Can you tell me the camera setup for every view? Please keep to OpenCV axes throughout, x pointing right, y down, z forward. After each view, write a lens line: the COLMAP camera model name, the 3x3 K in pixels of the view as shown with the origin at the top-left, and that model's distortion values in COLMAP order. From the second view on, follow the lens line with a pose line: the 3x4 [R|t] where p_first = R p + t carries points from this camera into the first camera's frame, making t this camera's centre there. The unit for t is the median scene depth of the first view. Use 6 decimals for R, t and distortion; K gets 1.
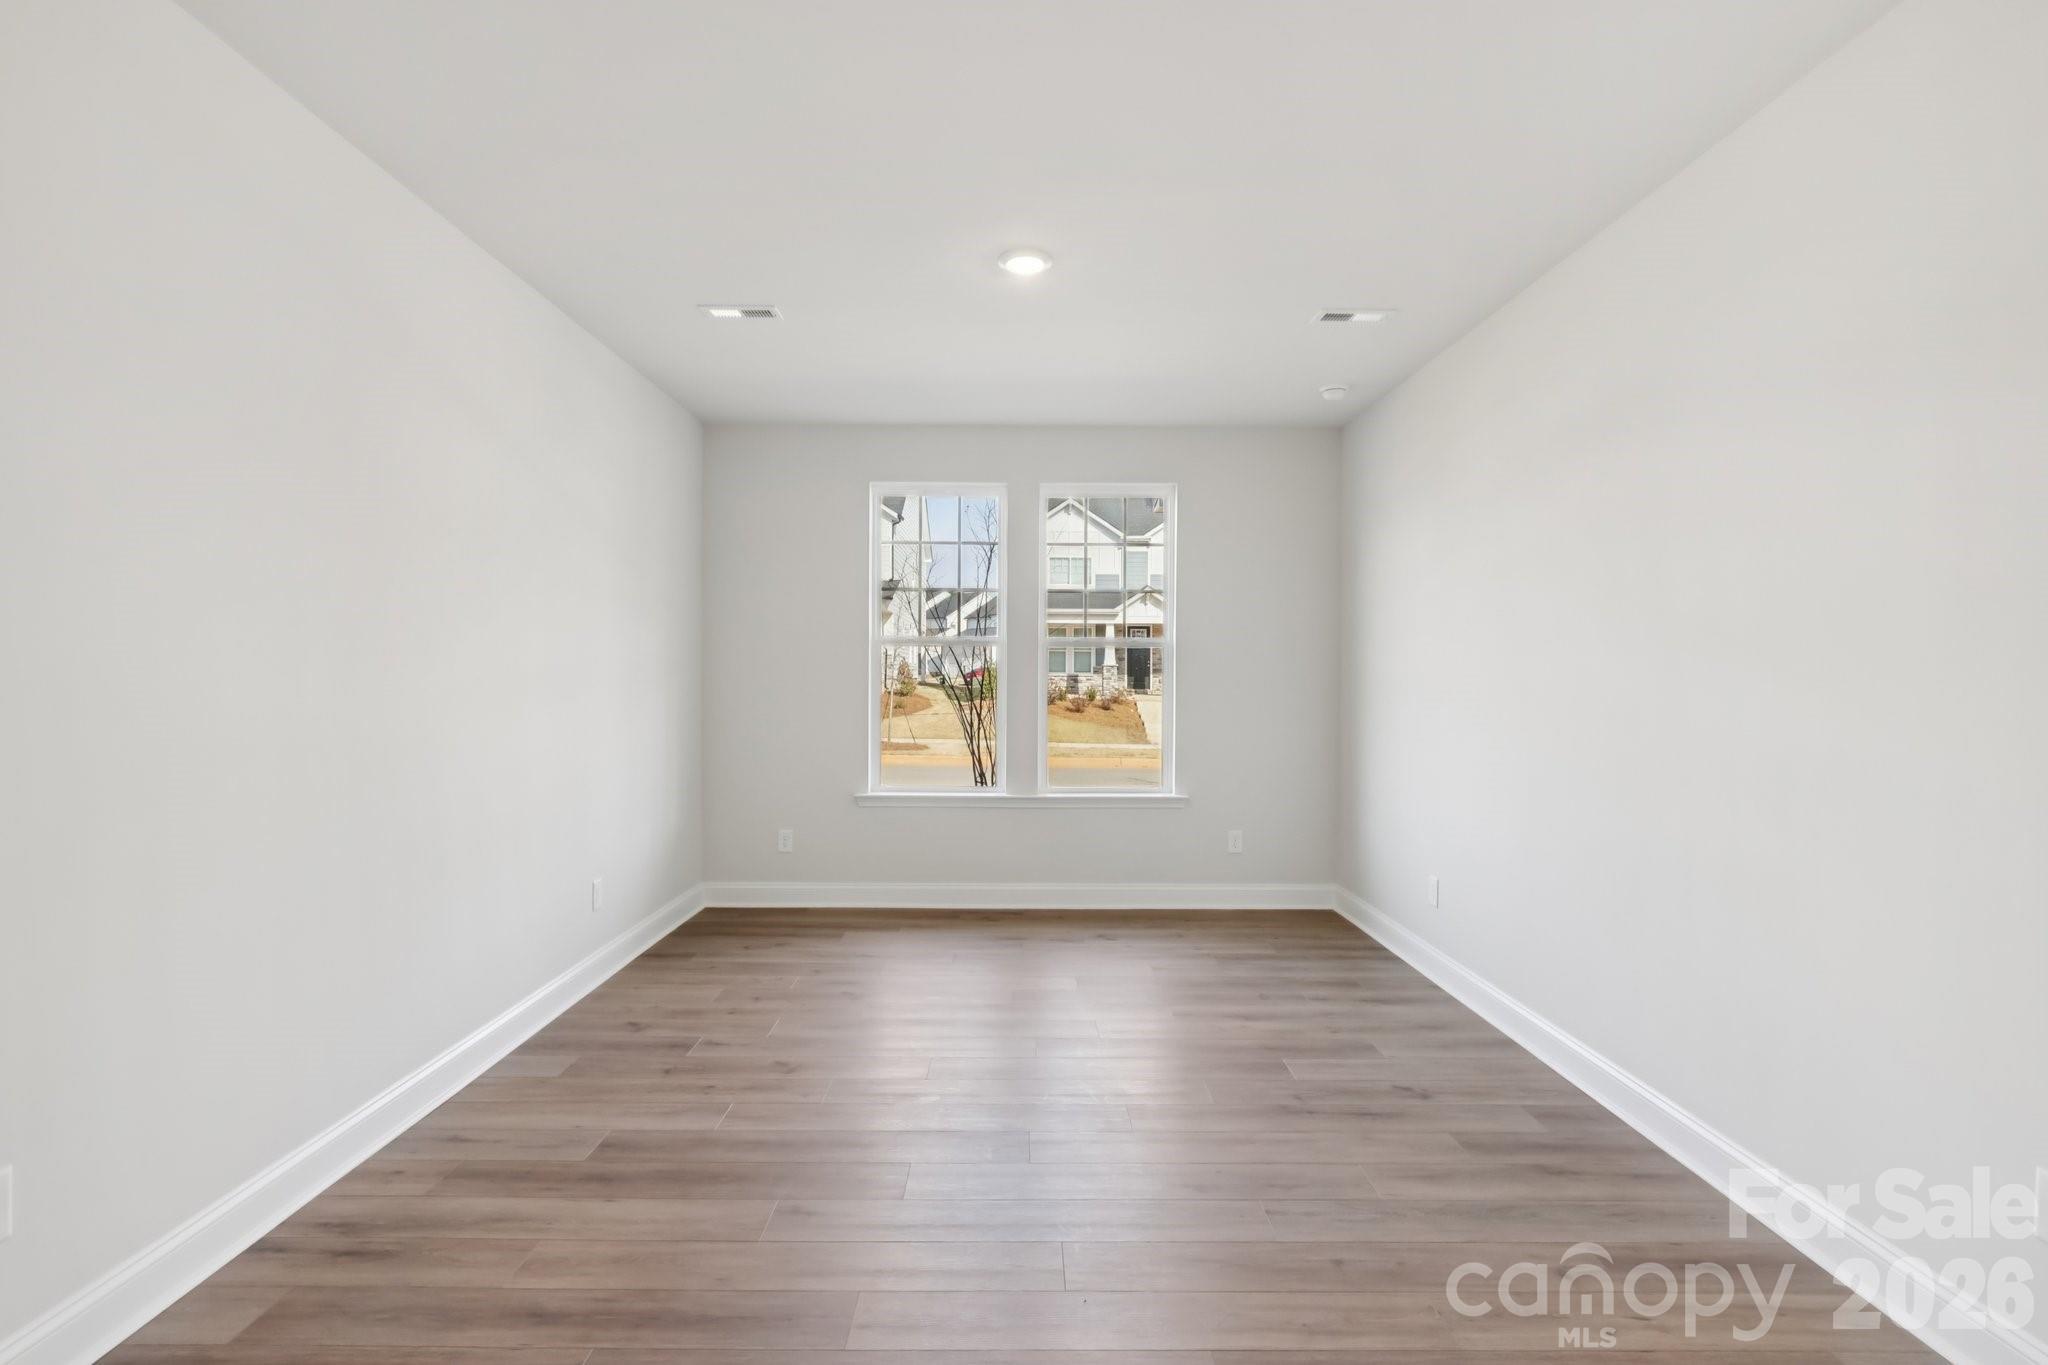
lens RADIAL K [[954.7, 0, 1019.5], [0, 954.7, 678.0], [0, 0, 1]] dist [-0.000372, 0.000084]
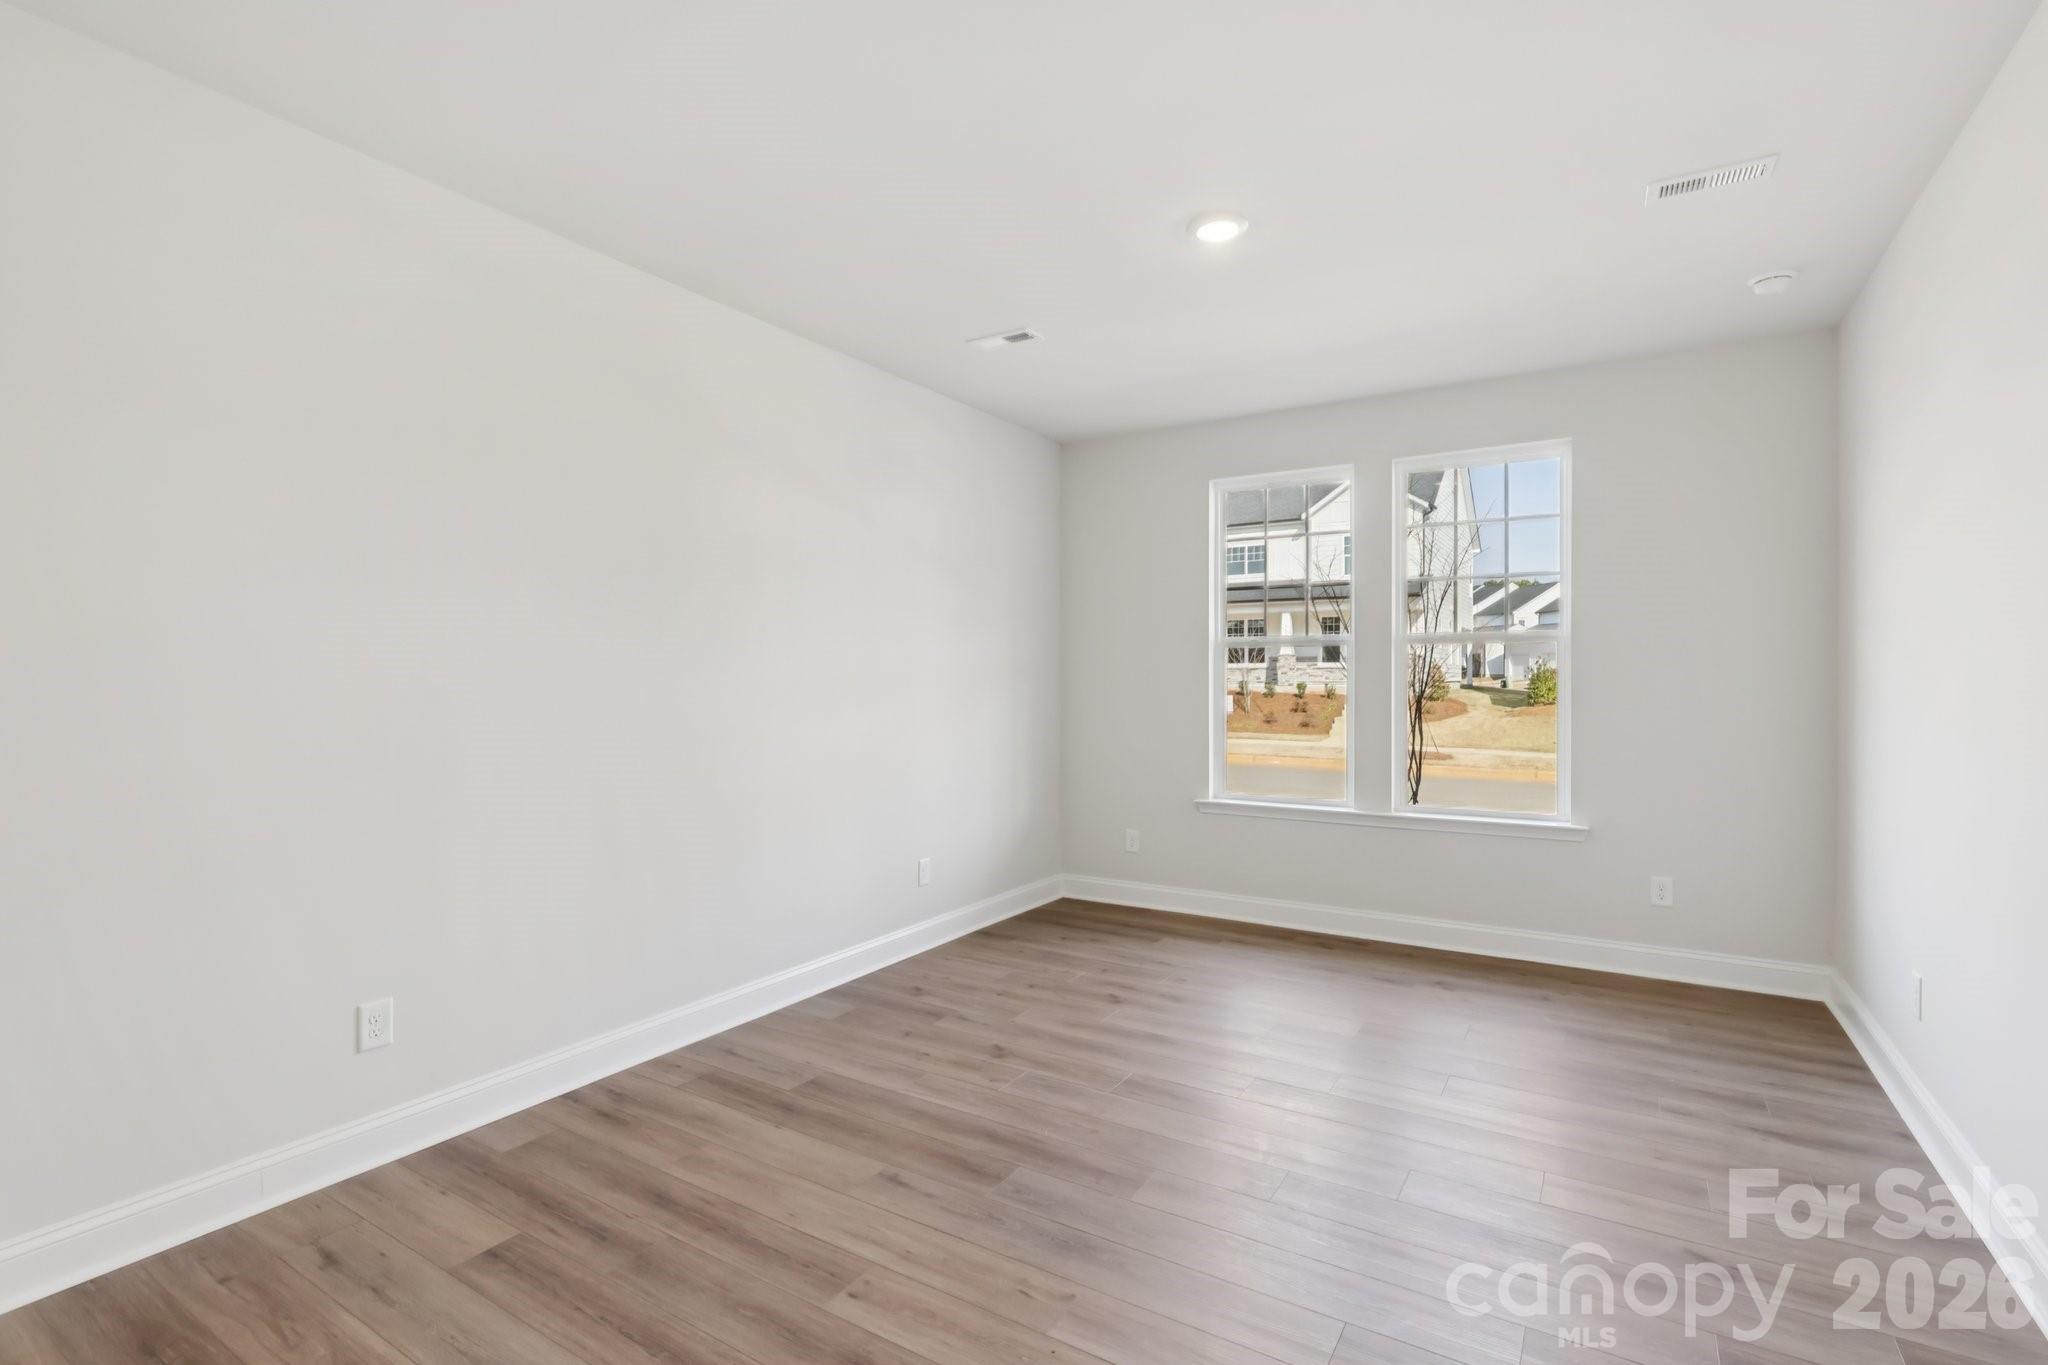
lens RADIAL K [[954.7, 0, 1023.2], [0, 954.7, 681.8], [0, 0, 1]] dist [-0.000372, 0.000084]
pose [[0.845339, -0.004146, -0.534214, 0.258008], [0.004248, 0.999990, -0.001038, 0.000677], [0.534213, -0.001392, 0.845349, 0.094409]]
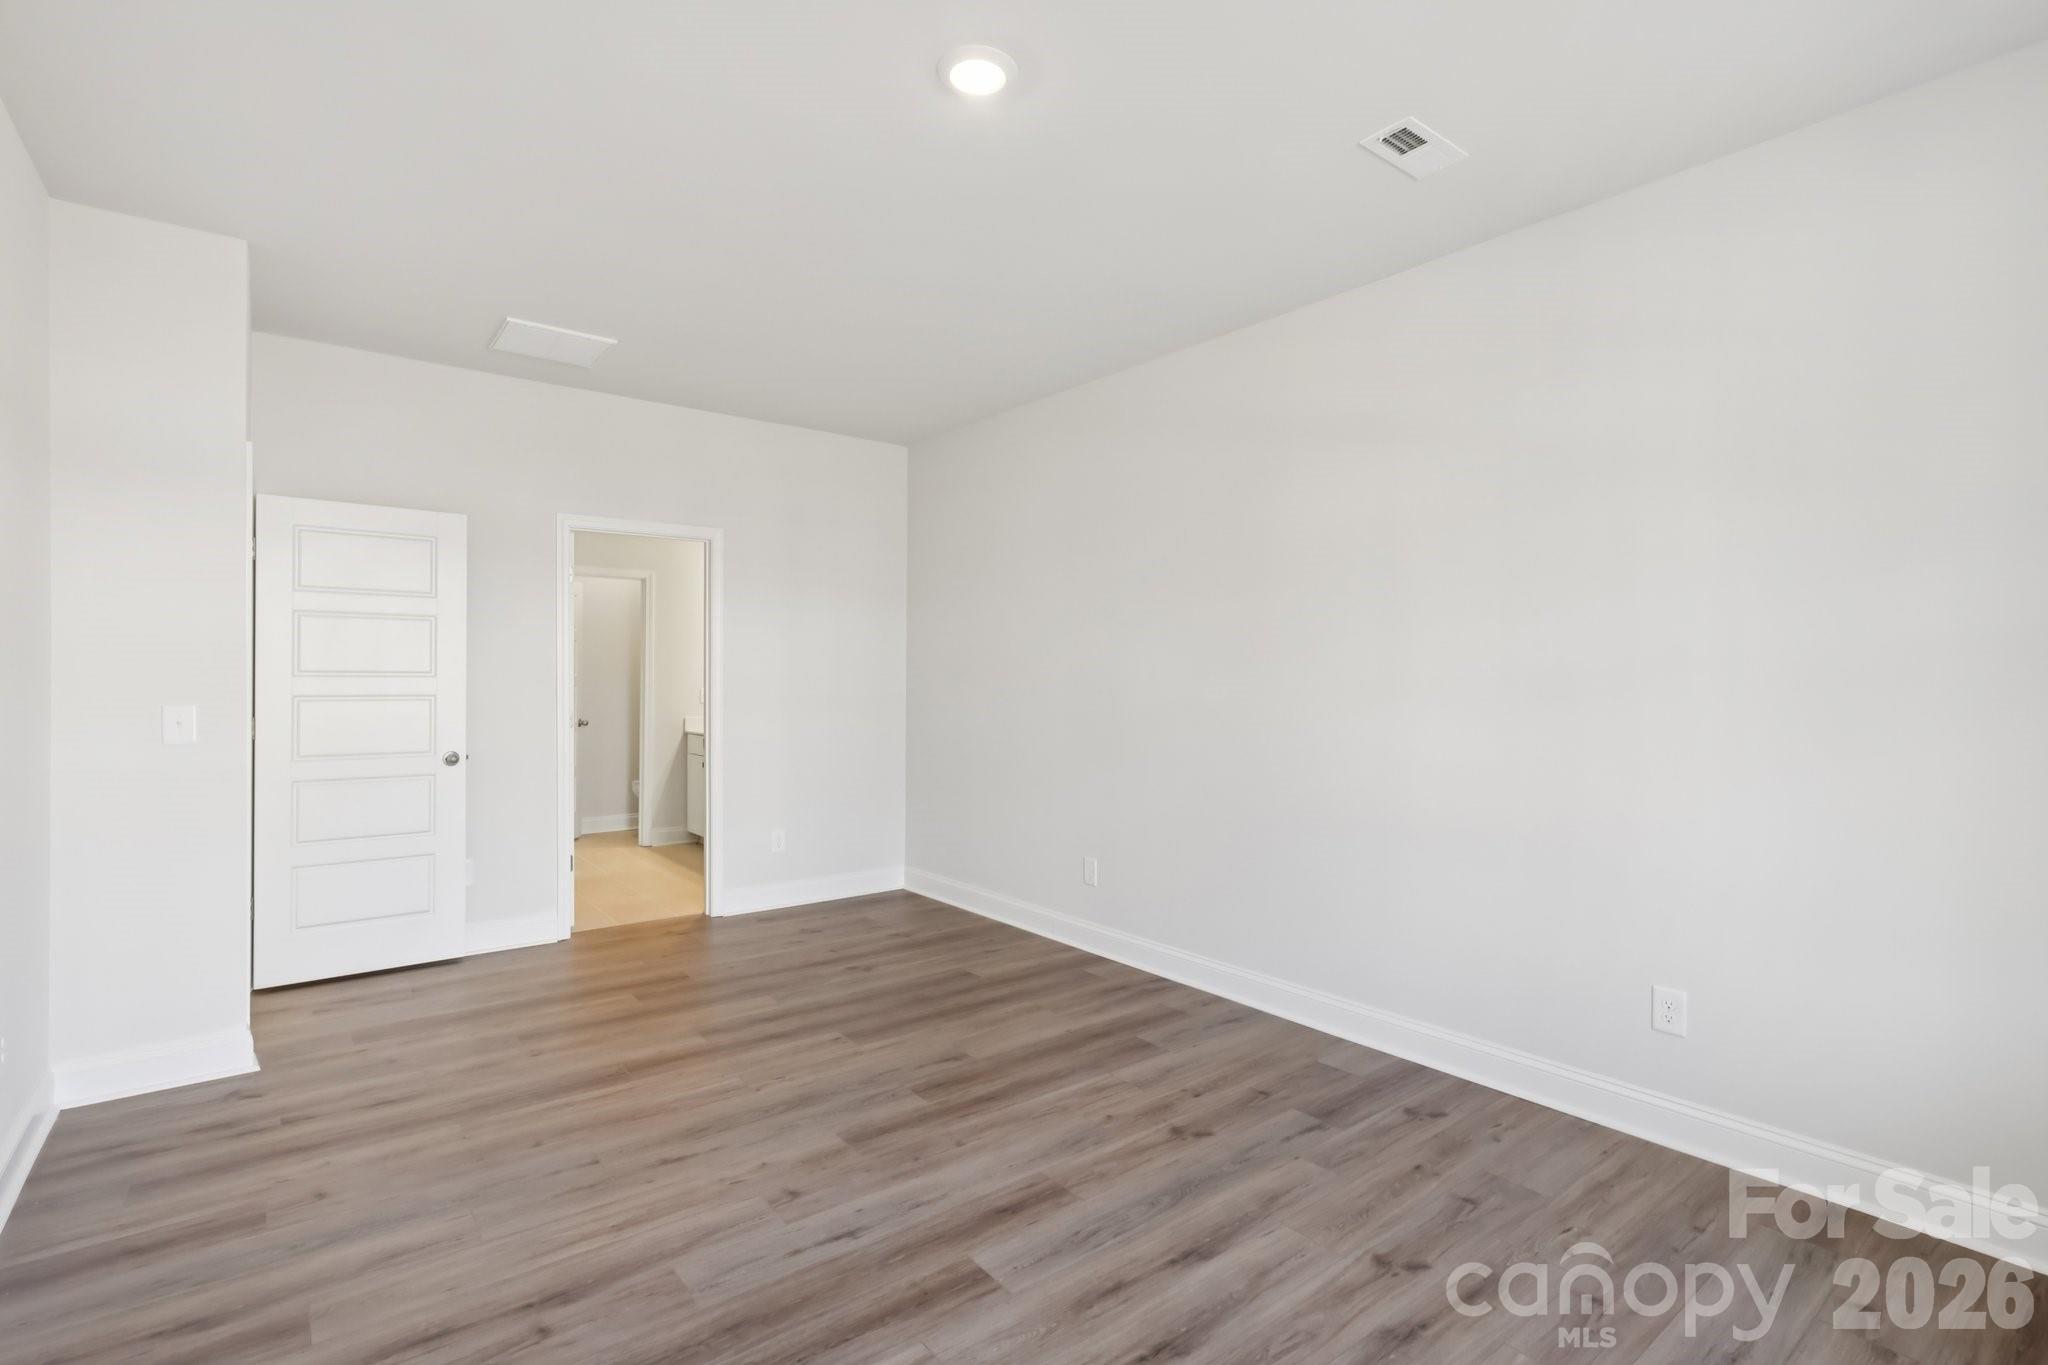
lens RADIAL K [[954.7, 0, 1022.7], [0, 954.7, 677.9], [0, 0, 1]] dist [-0.000372, 0.000084]
pose [[-0.788134, -0.007193, -0.615462, 0.305896], [-0.010019, 0.999949, 0.001142, -0.000857], [0.615422, 0.007067, -0.788166, 1.194505]]
